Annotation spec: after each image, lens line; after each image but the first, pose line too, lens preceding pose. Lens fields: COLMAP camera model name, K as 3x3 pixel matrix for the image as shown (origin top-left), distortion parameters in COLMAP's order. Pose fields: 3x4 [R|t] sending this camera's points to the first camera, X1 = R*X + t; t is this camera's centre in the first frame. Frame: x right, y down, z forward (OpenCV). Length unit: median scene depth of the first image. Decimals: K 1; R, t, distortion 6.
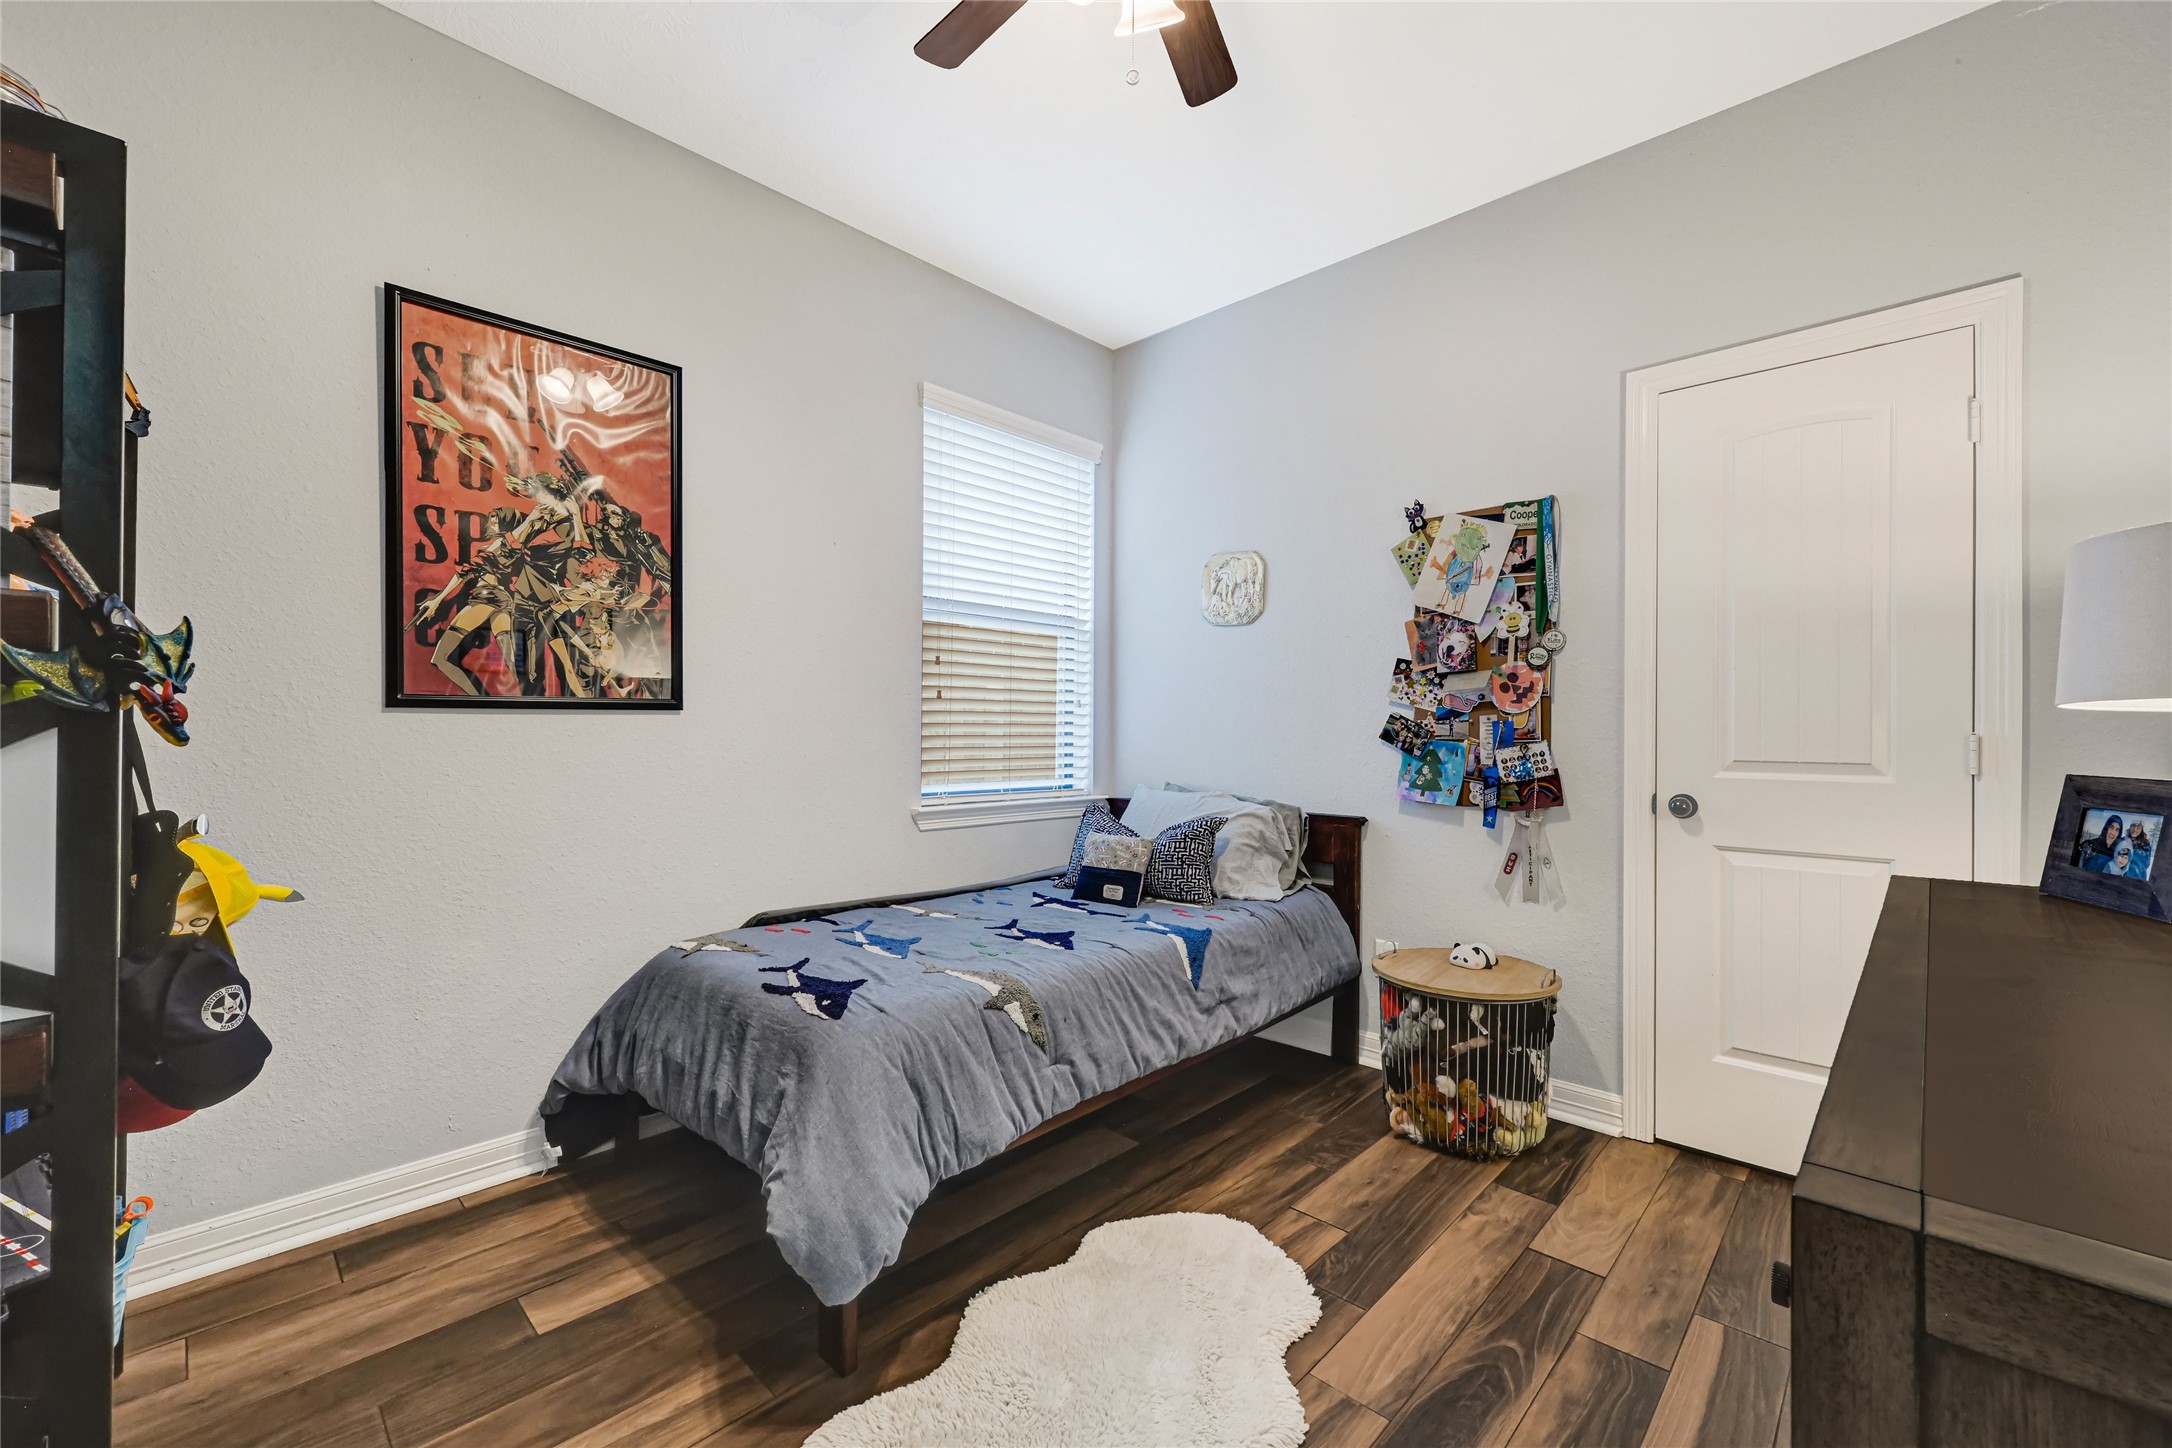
lens RADIAL K [[880.9, 0, 1084.5], [0, 880.9, 728.9], [0, 0, 1]] dist [0.000589, -0.000105]
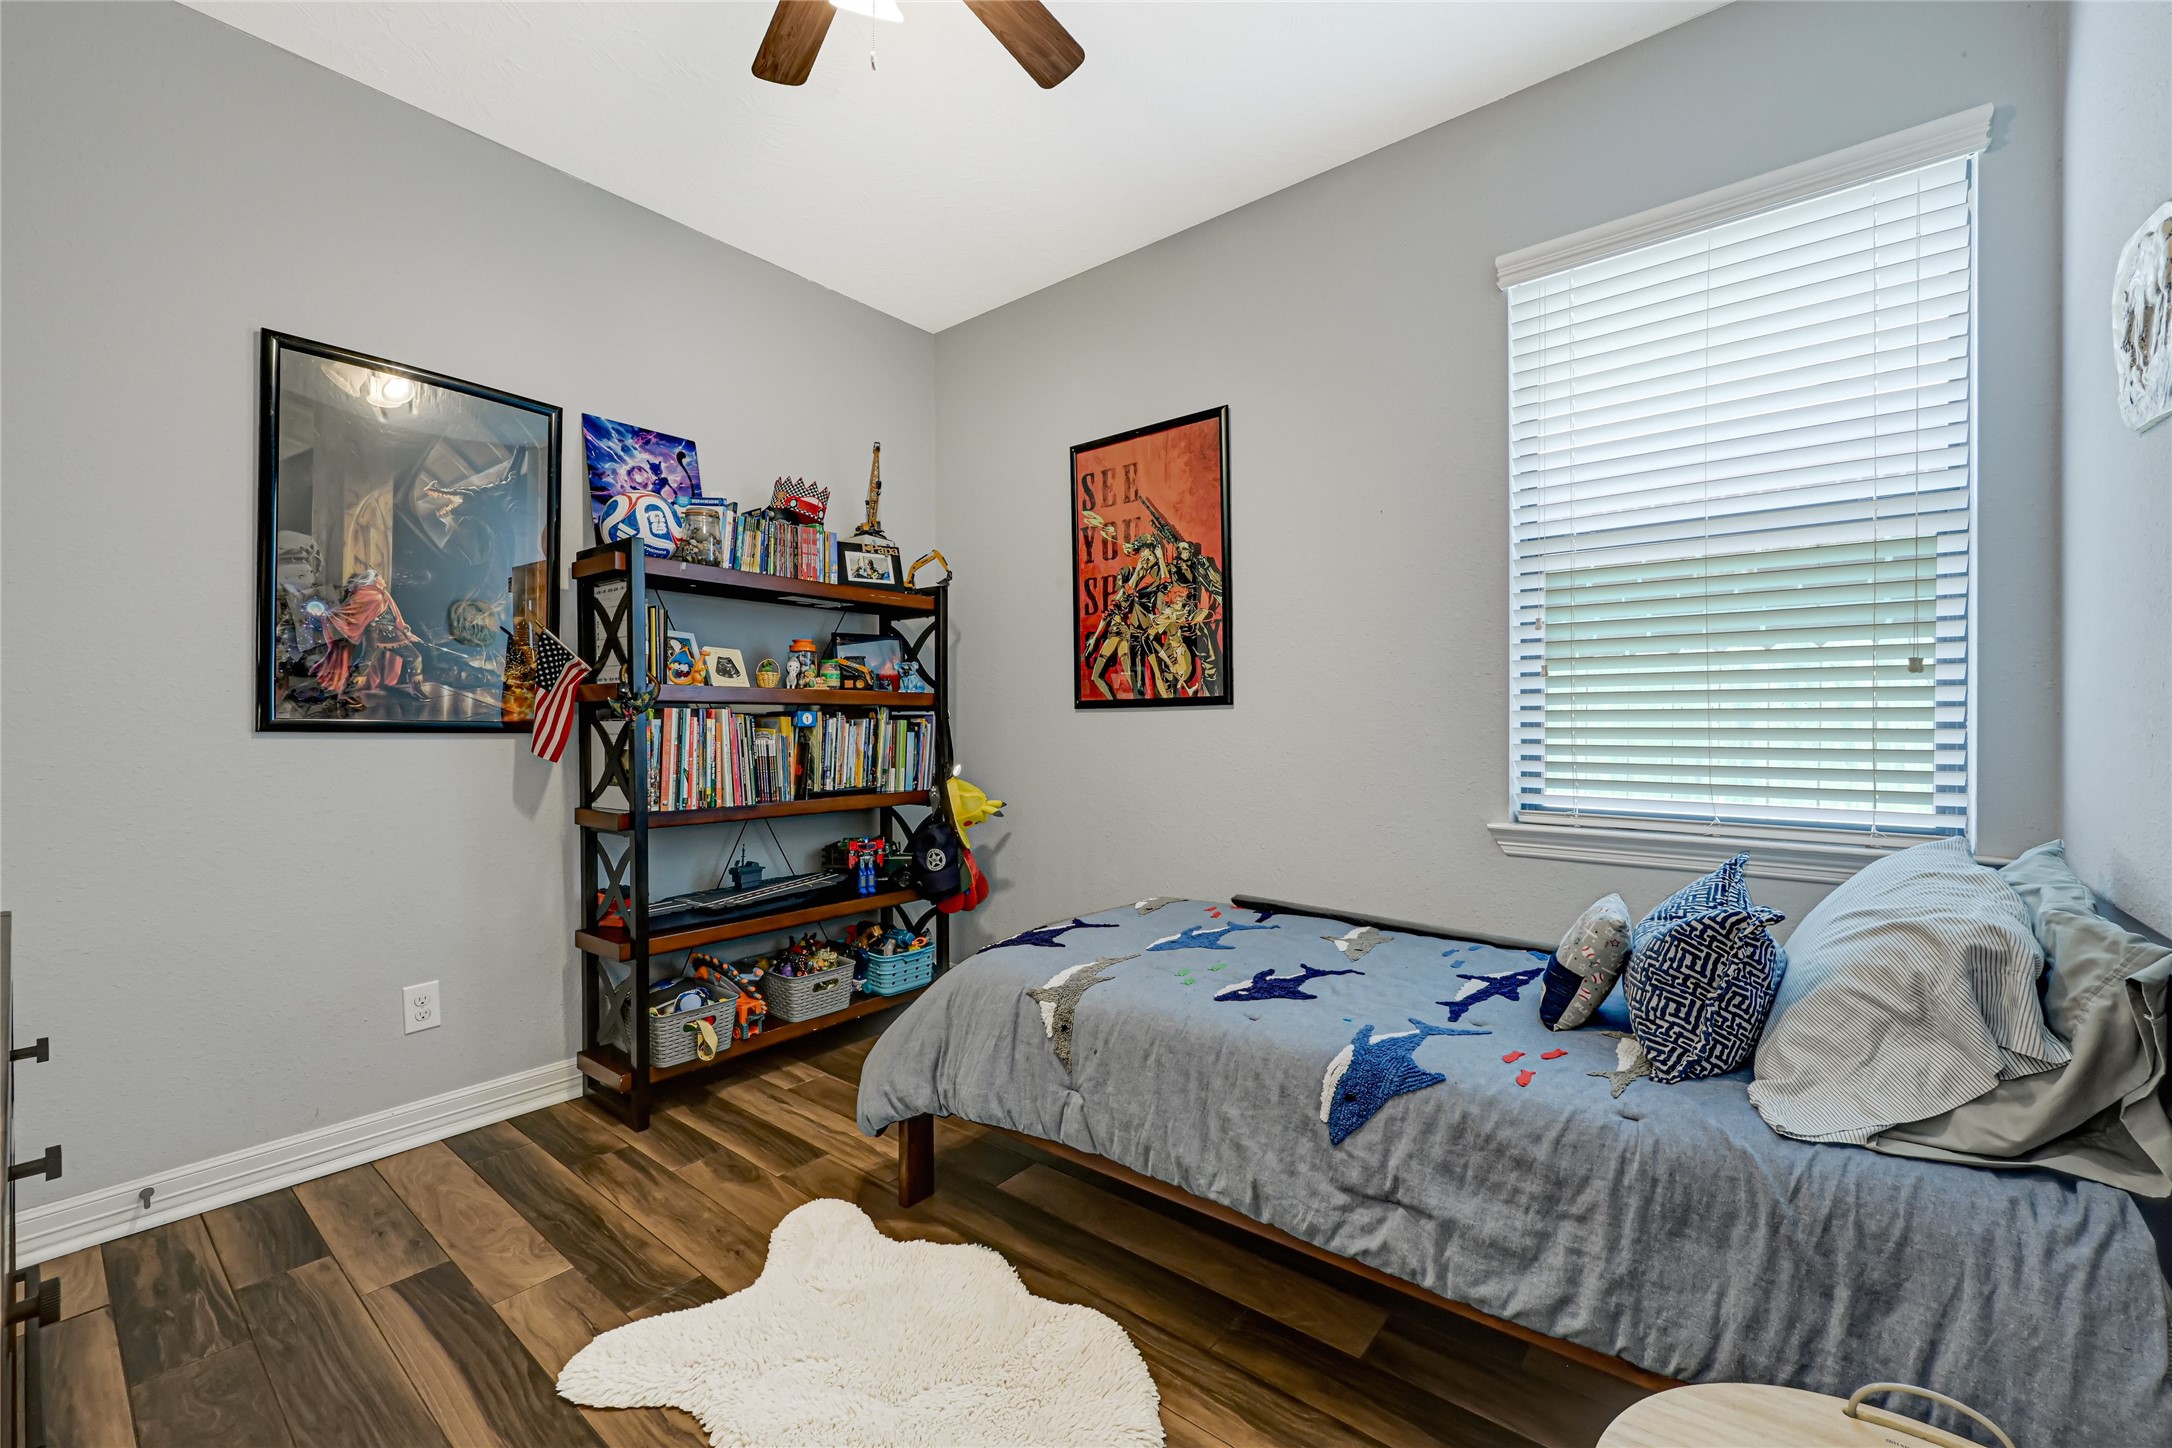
lens RADIAL K [[880.9, 0, 1084.5], [0, 880.9, 728.9], [0, 0, 1]] dist [0.000589, -0.000105]
pose [[0.079455, 0.000818, -0.996838, 0.740683], [0.002933, 0.999995, 0.001055, 0.008941], [0.996834, -0.003008, 0.079452, 0.805720]]
